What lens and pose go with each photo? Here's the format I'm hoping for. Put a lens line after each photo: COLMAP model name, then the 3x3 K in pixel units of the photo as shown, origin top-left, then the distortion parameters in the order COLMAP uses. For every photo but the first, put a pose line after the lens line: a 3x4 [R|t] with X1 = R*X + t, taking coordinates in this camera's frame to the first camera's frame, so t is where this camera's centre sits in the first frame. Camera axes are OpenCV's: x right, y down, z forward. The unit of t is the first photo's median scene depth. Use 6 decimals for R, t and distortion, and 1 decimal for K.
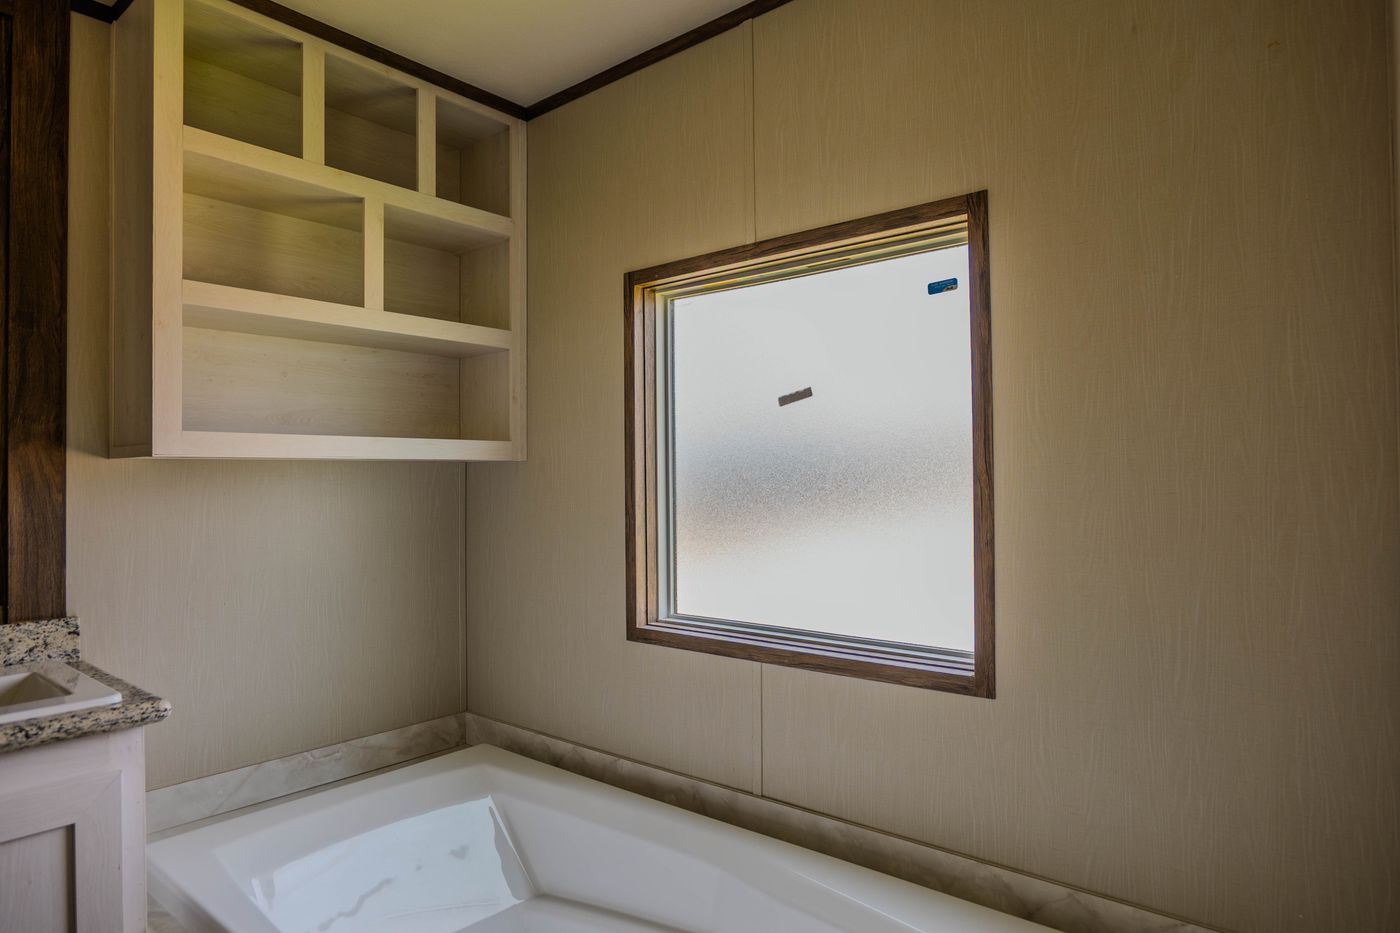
lens RADIAL K [[815.8, 0, 693.5], [0, 815.8, 472.6], [0, 0, 1]] dist [-0.035649, 0.022923]
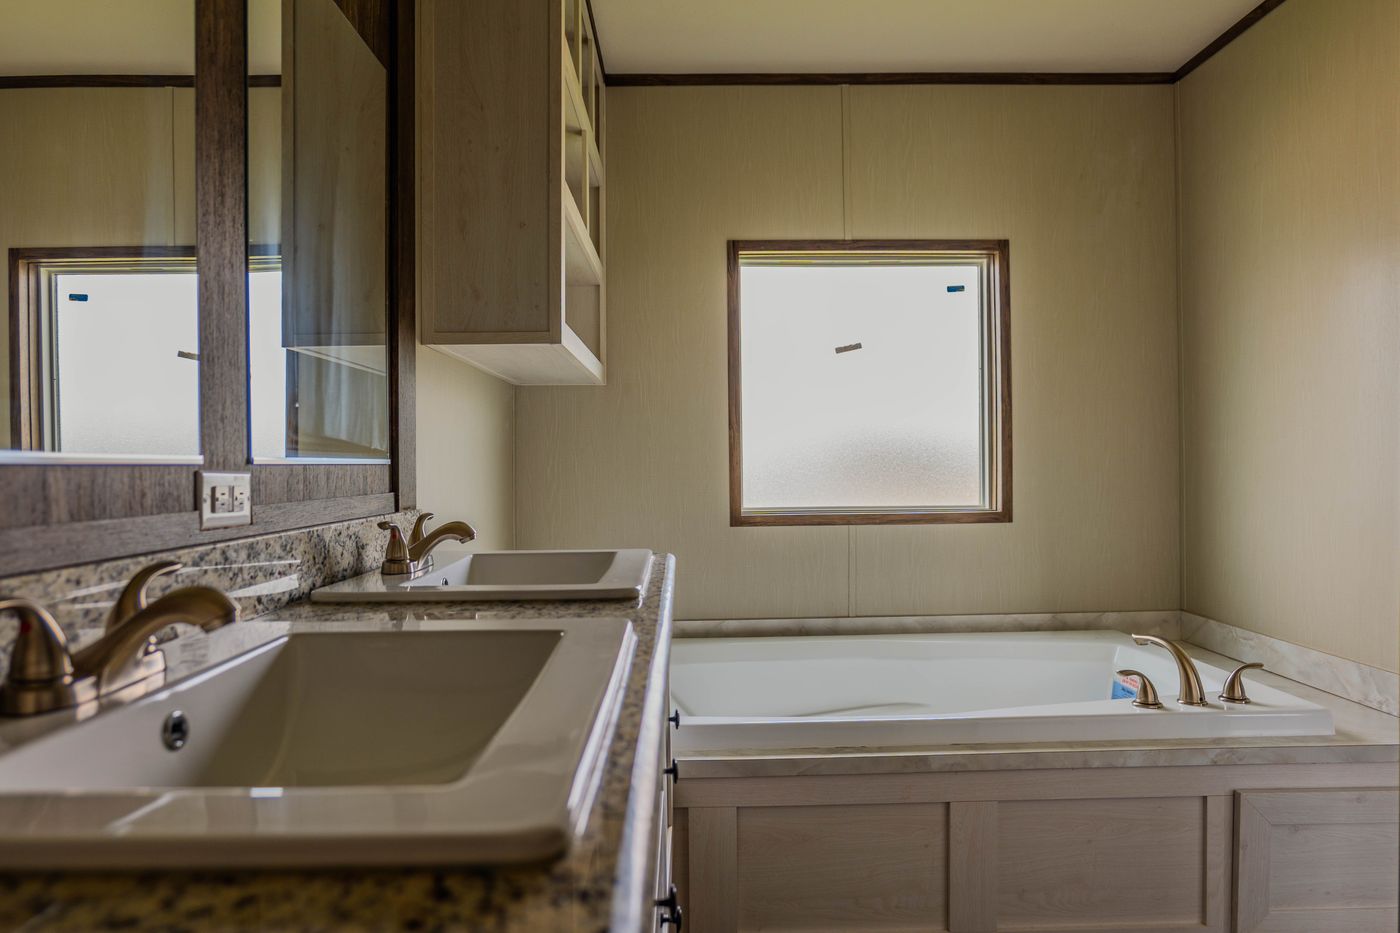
lens RADIAL K [[815.8, 0, 694.3], [0, 815.8, 469.8], [0, 0, 1]] dist [-0.035649, 0.022923]
pose [[0.758615, -0.004557, 0.651524, -1.064943], [-0.001031, 0.999966, 0.008195, 0.116781], [-0.651539, -0.006888, 0.758584, 0.068736]]
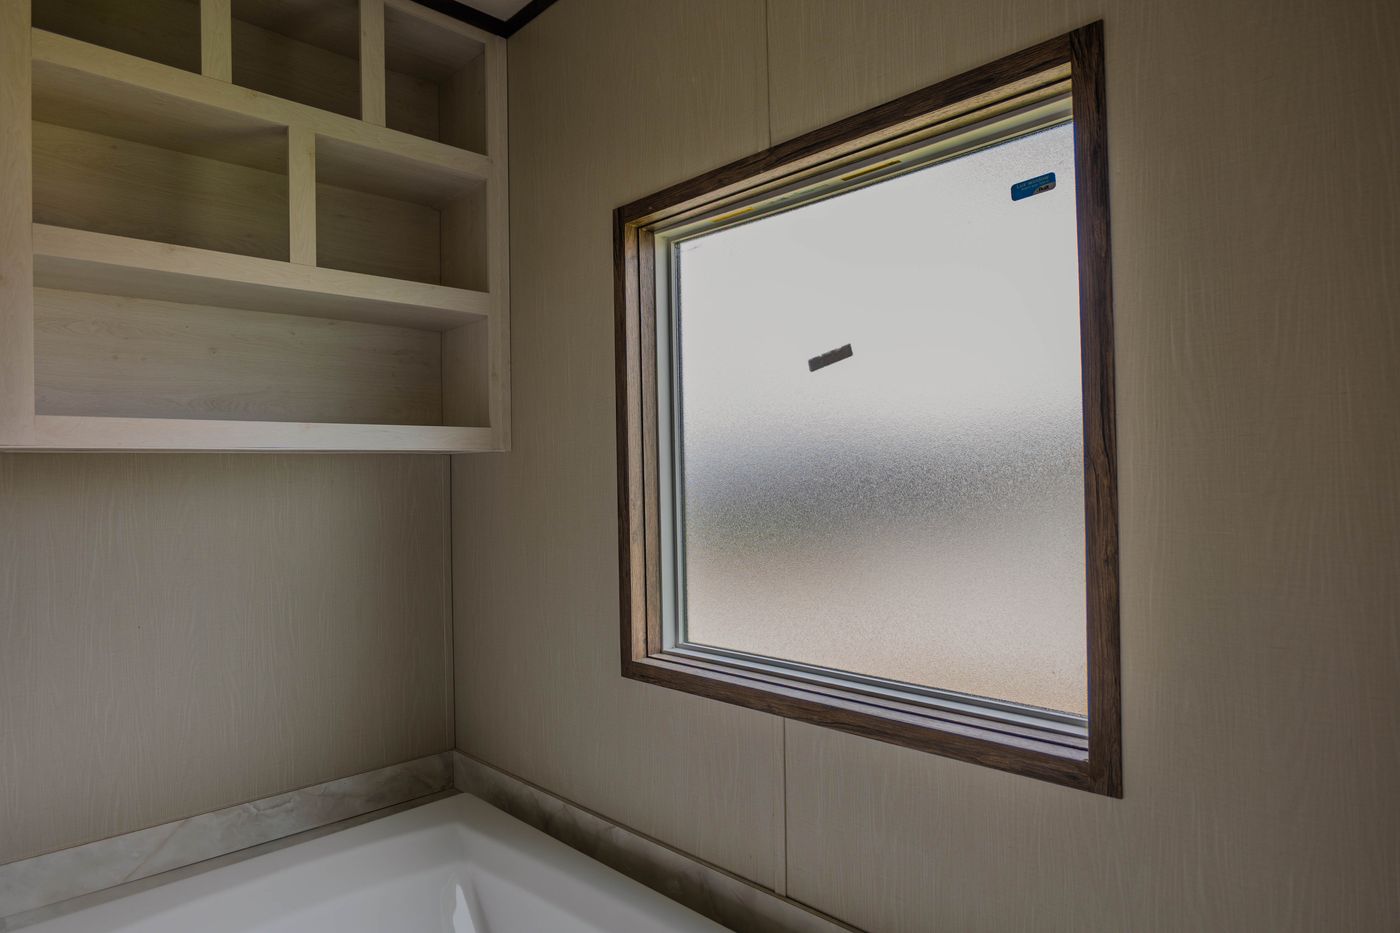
lens RADIAL K [[815.8, 0, 692.9], [0, 815.8, 475.6], [0, 0, 1]] dist [-0.035649, 0.022923]
pose [[0.994701, -0.010676, -0.102251, 0.076370], [0.011375, 0.999916, 0.006257, 0.008373], [0.102175, -0.007387, 0.994739, 0.251218]]
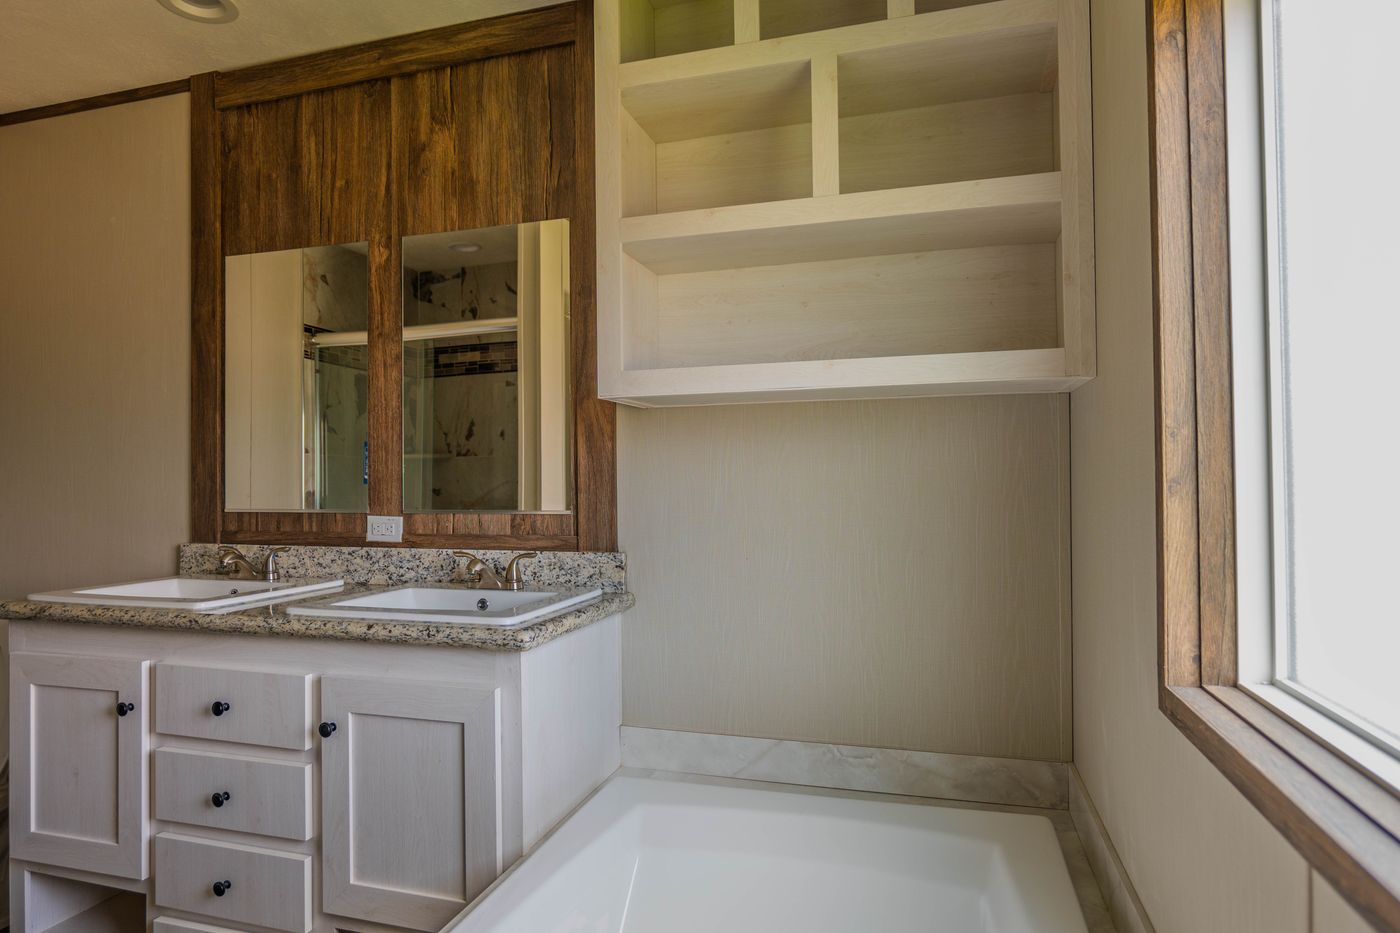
lens RADIAL K [[815.8, 0, 698.6], [0, 815.8, 472.0], [0, 0, 1]] dist [-0.035649, 0.022923]
pose [[0.399058, -0.004249, -0.916916, 0.285027], [0.014113, 0.999899, 0.001509, 0.063366], [0.916817, -0.013543, 0.399078, 0.607774]]
